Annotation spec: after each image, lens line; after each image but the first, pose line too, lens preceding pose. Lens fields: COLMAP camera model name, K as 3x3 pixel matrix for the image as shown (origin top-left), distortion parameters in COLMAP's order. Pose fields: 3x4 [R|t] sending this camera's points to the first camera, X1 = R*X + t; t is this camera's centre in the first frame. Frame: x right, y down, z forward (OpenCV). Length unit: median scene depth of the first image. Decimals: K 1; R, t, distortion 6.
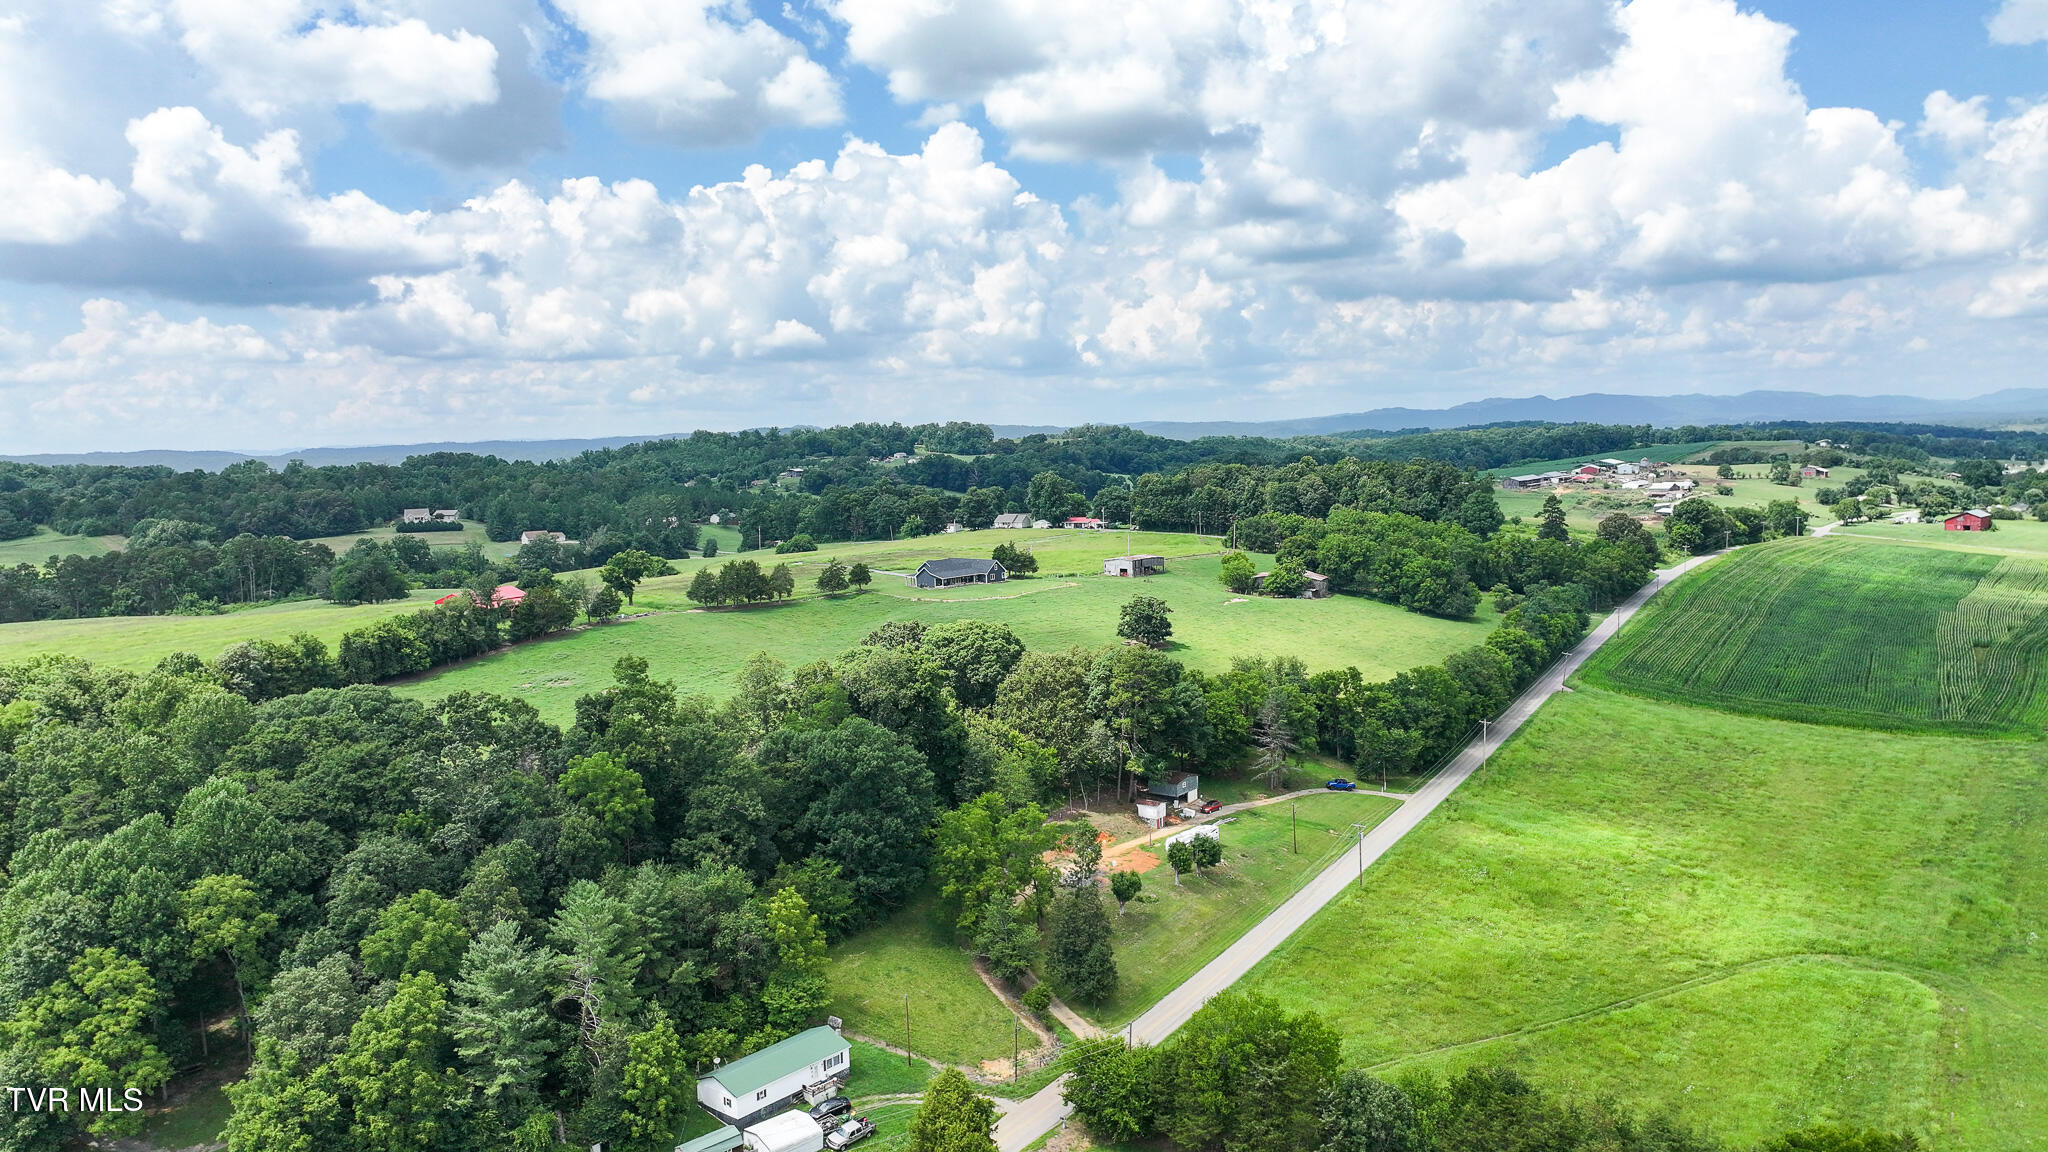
lens RADIAL K [[1432.0, 0, 1020.2], [0, 1432.0, 575.0], [0, 0, 1]] dist [-0.005986, 0.016181]
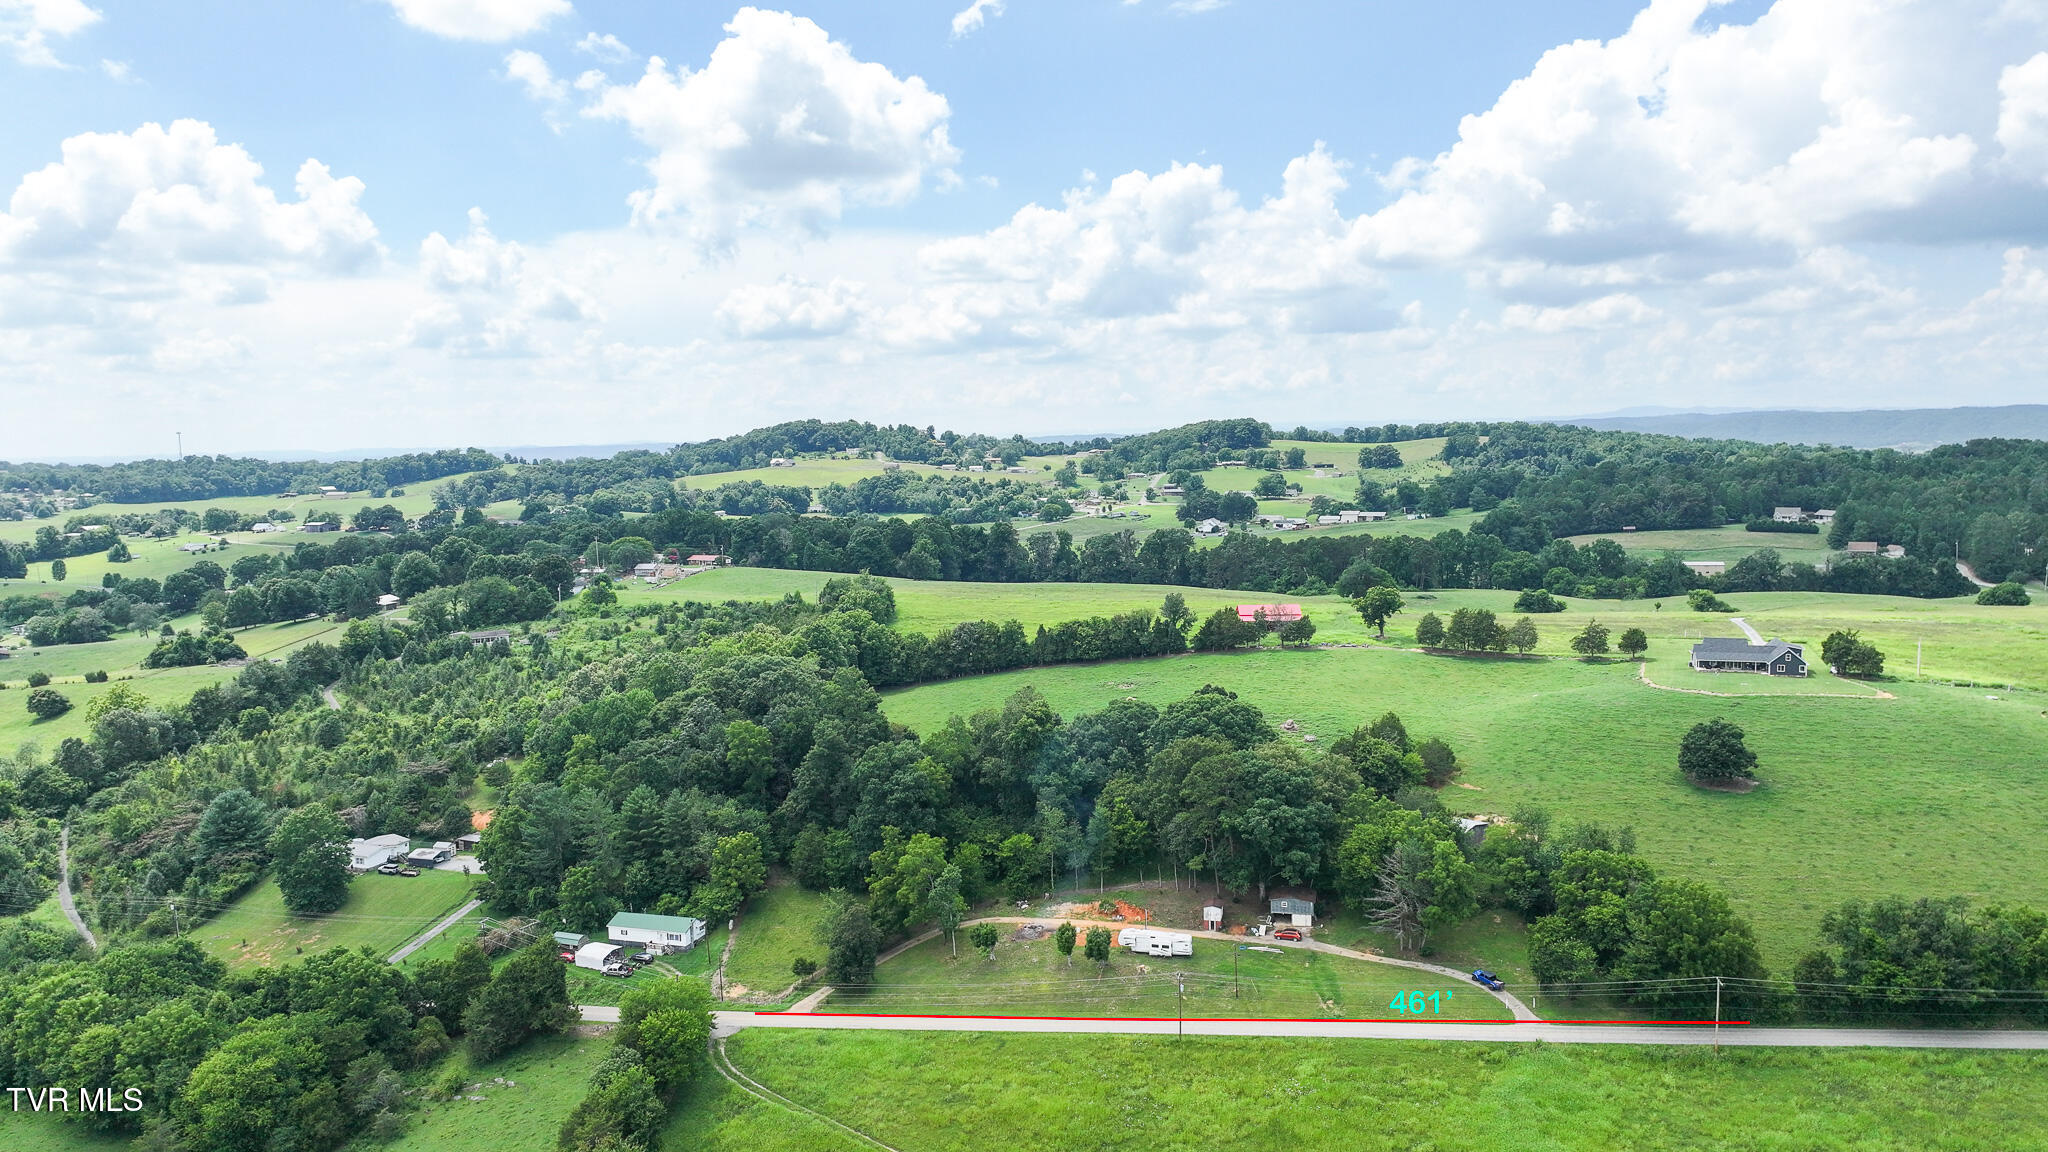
lens RADIAL K [[1432.0, 0, 1019.4], [0, 1432.0, 576.5], [0, 0, 1]] dist [-0.005986, 0.016181]
pose [[0.405362, 0.113145, -0.907127, 0.551357], [-0.083786, 0.992733, 0.086381, -0.086840], [0.910308, 0.040989, 0.411896, 0.270108]]
